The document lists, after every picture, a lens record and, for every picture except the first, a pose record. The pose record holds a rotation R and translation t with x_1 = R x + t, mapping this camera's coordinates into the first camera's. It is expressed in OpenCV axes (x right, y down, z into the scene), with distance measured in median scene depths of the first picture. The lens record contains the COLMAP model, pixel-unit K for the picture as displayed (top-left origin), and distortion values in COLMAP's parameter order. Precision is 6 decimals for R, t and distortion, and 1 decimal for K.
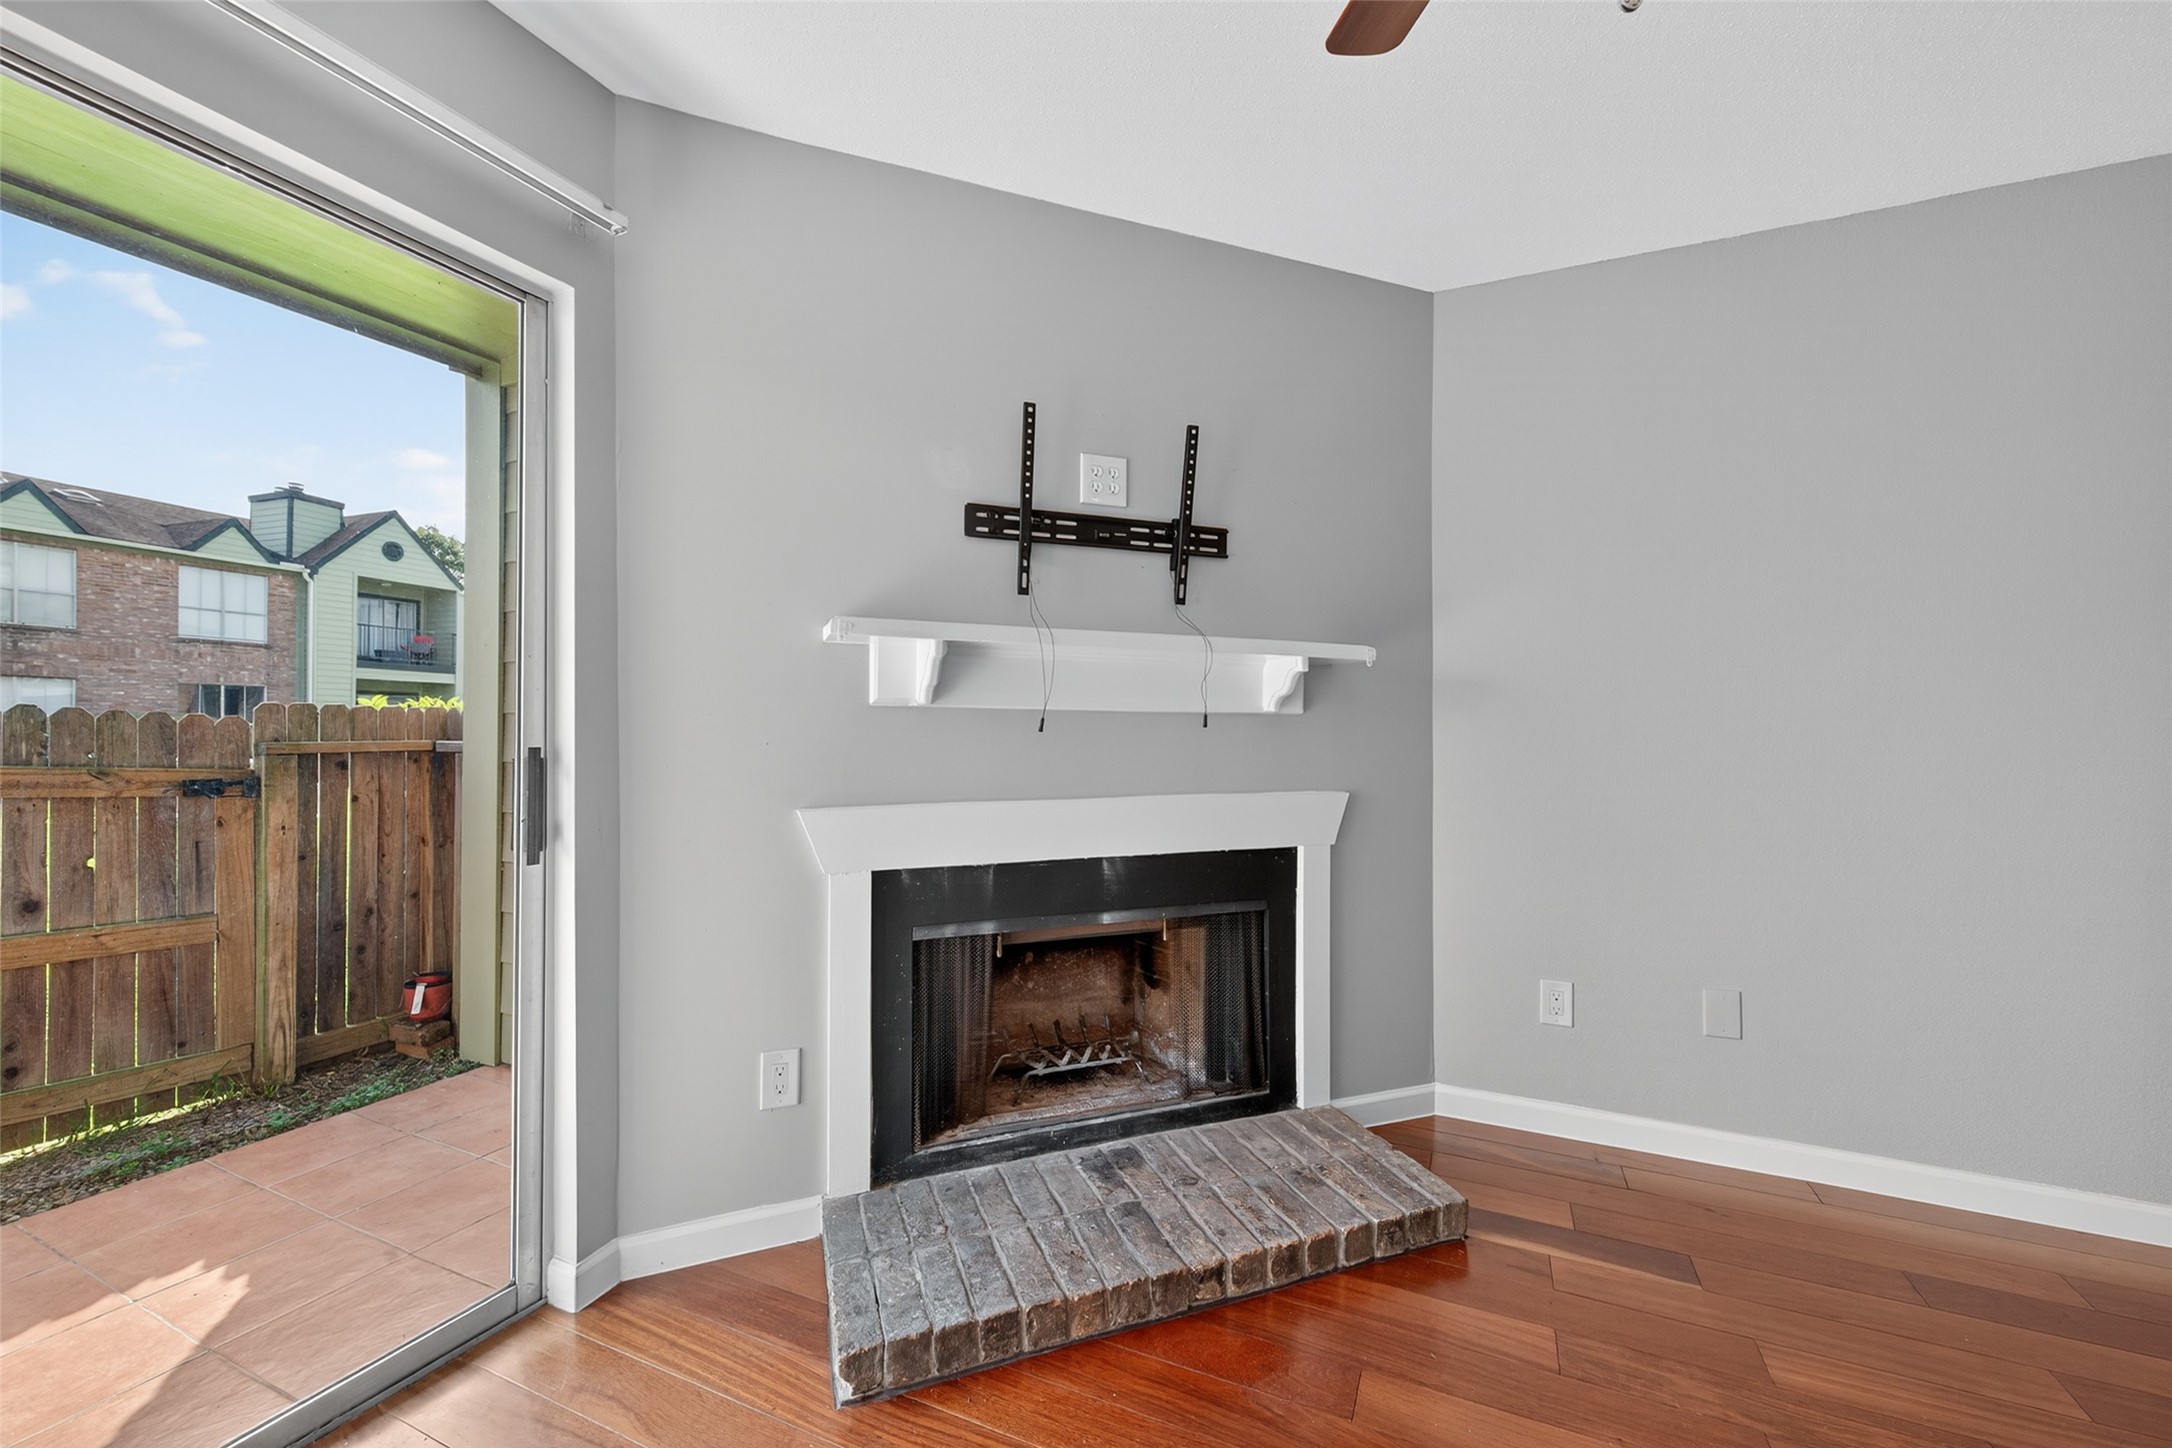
lens RADIAL K [[856.8, 0, 1095.9], [0, 856.8, 726.2], [0, 0, 1]] dist [0.000731, -0.000064]
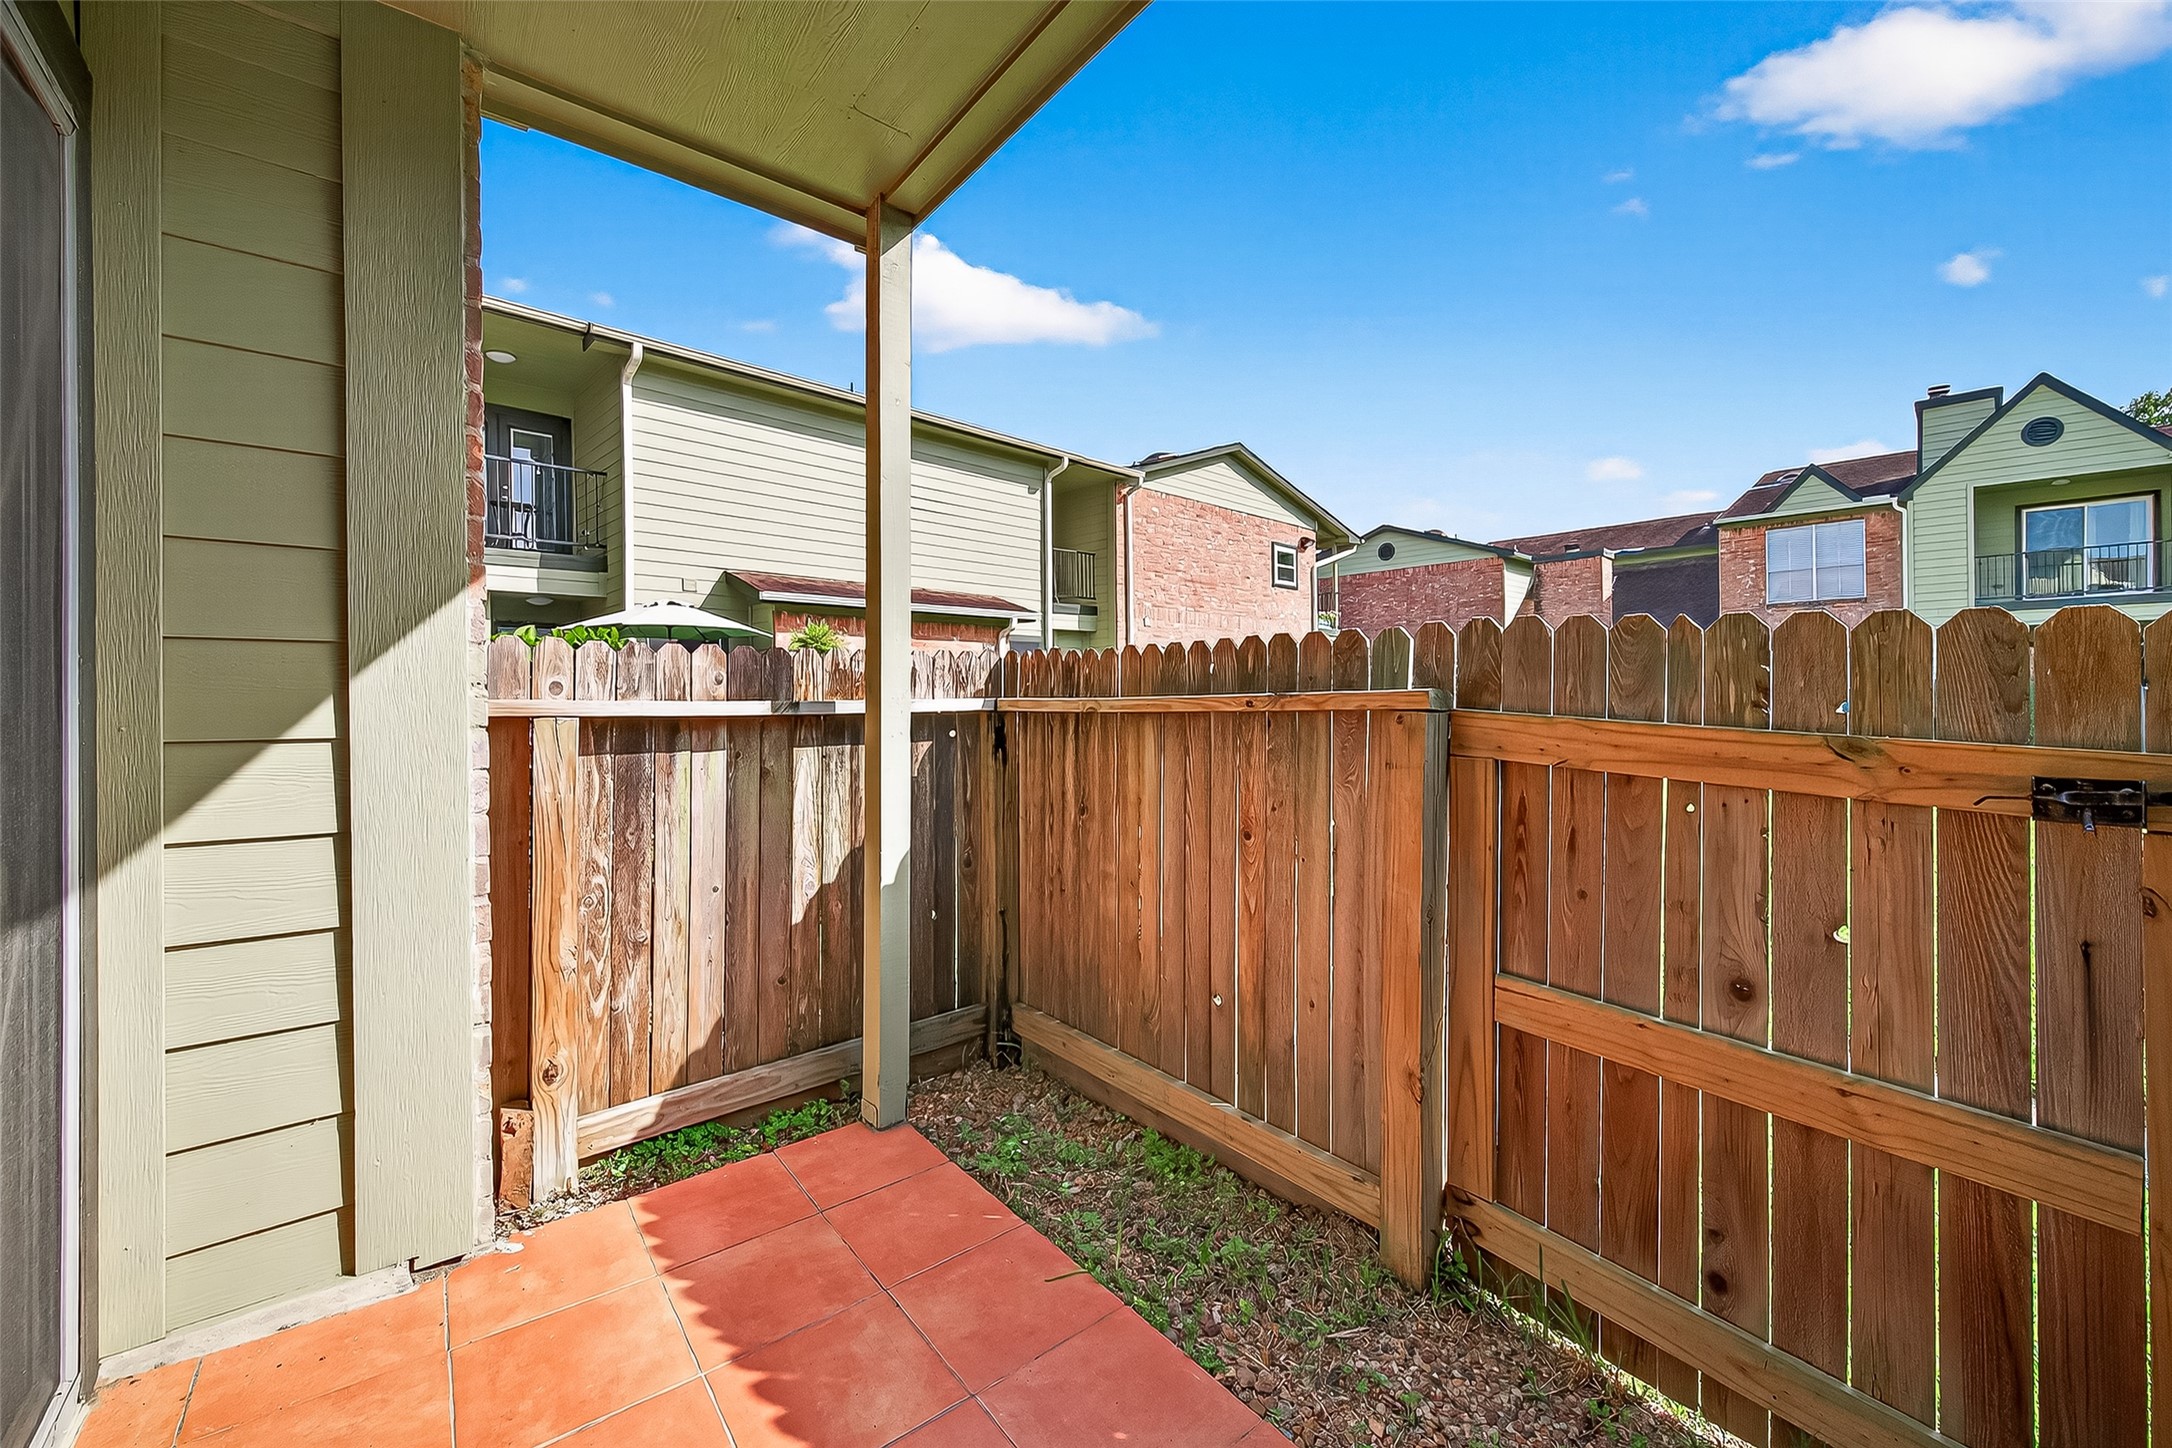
lens RADIAL K [[870.8, 0, 1085.4], [0, 870.8, 700.7], [0, 0, 1]] dist [0.003303, -0.000105]
pose [[-0.450758, -0.005580, -0.892629, -0.435211], [0.006871, 0.999929, -0.009720, 0.024827], [0.892620, -0.010514, -0.450688, 0.671829]]
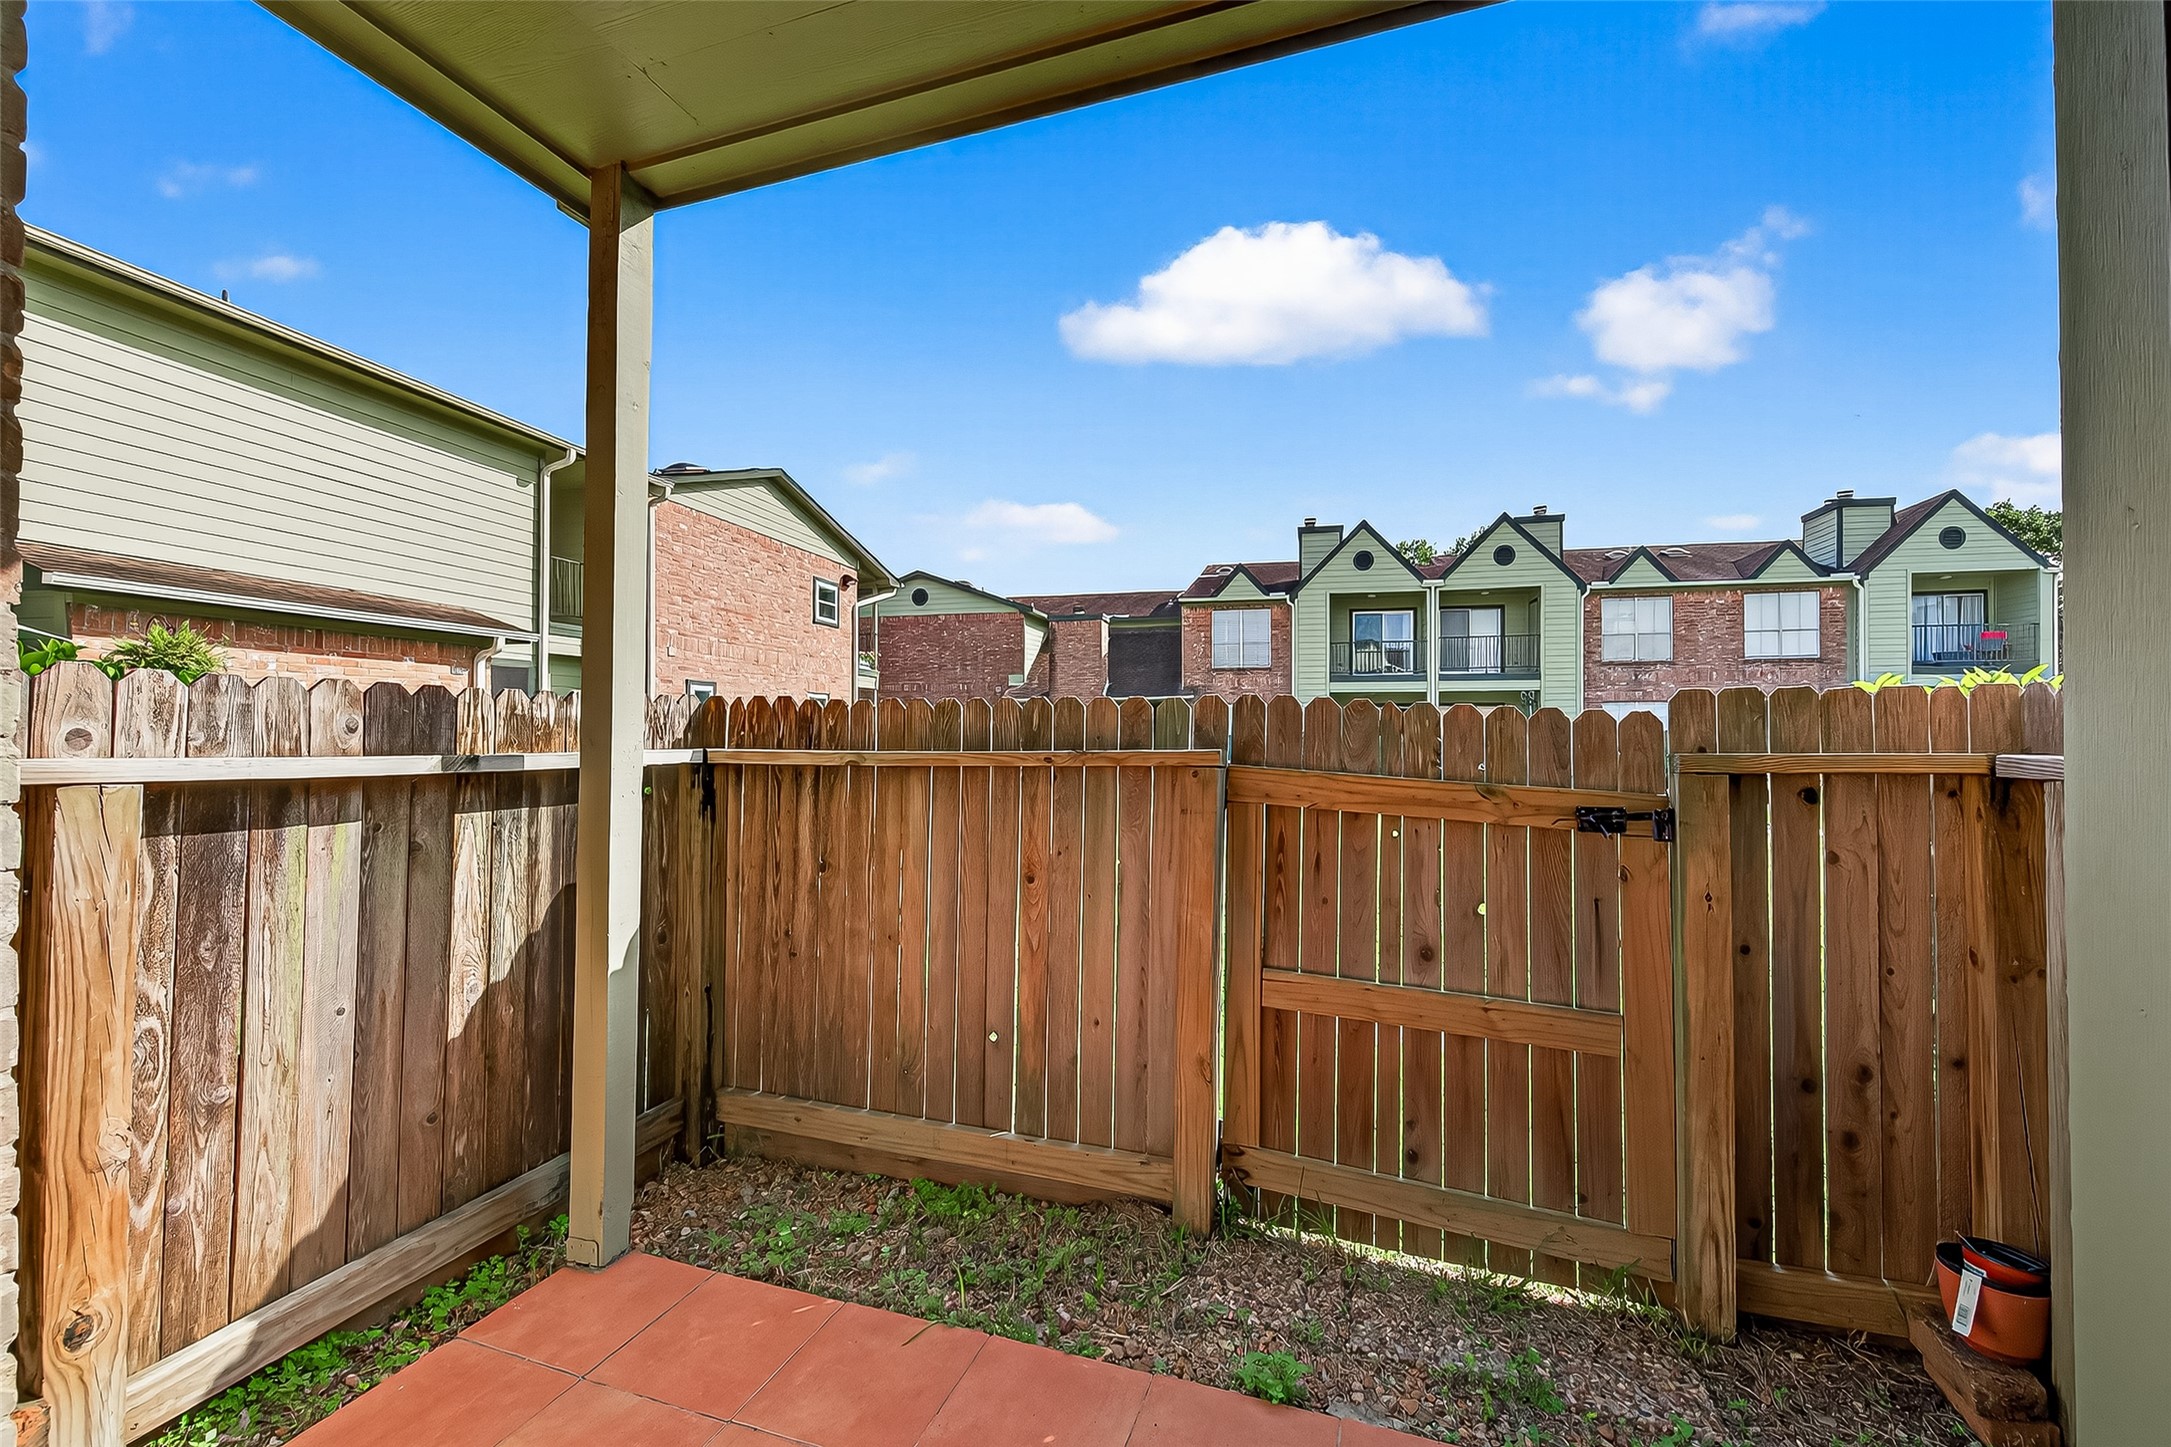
lens RADIAL K [[896.4, 0, 1085.5], [0, 896.4, 723.5], [0, 0, 1]] dist [0.011831, -0.004564]
pose [[0.114635, -0.021587, -0.993173, -0.335540], [0.003763, 0.999766, -0.021296, 0.008893], [0.993401, -0.001296, 0.114689, 0.447751]]
